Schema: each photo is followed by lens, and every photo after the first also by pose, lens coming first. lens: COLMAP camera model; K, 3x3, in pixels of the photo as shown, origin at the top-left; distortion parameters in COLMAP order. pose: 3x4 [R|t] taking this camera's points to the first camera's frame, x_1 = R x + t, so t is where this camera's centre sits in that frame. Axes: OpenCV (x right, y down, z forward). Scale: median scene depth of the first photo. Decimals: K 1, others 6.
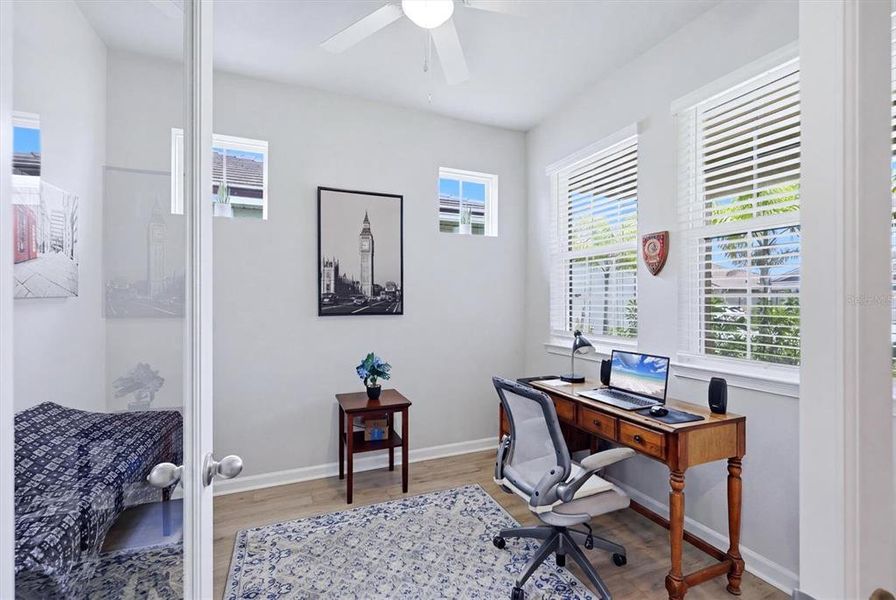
lens RADIAL K [[381.7, 0, 448.0], [0, 381.7, 300.0], [0, 0, 1]] dist [0.001978, -0.000001]
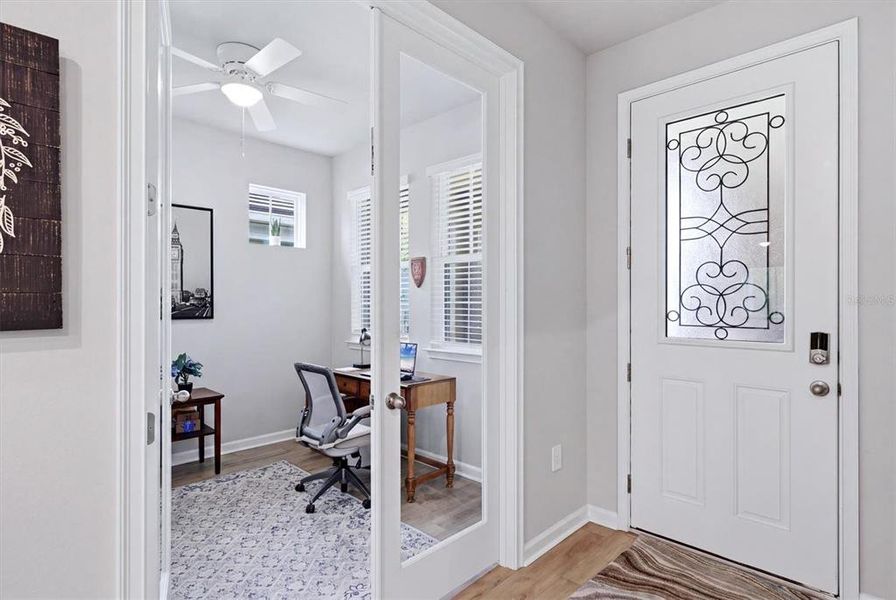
lens RADIAL K [[464.8, 0, 448.0], [0, 464.8, 300.0], [0, 0, 1]] dist [-0.000133, -0.000779]
pose [[0.924030, 0.000149, 0.382320, -0.008219], [0.000180, 1.000000, -0.000825, -0.017081], [-0.382320, 0.000831, 0.924029, -0.606572]]
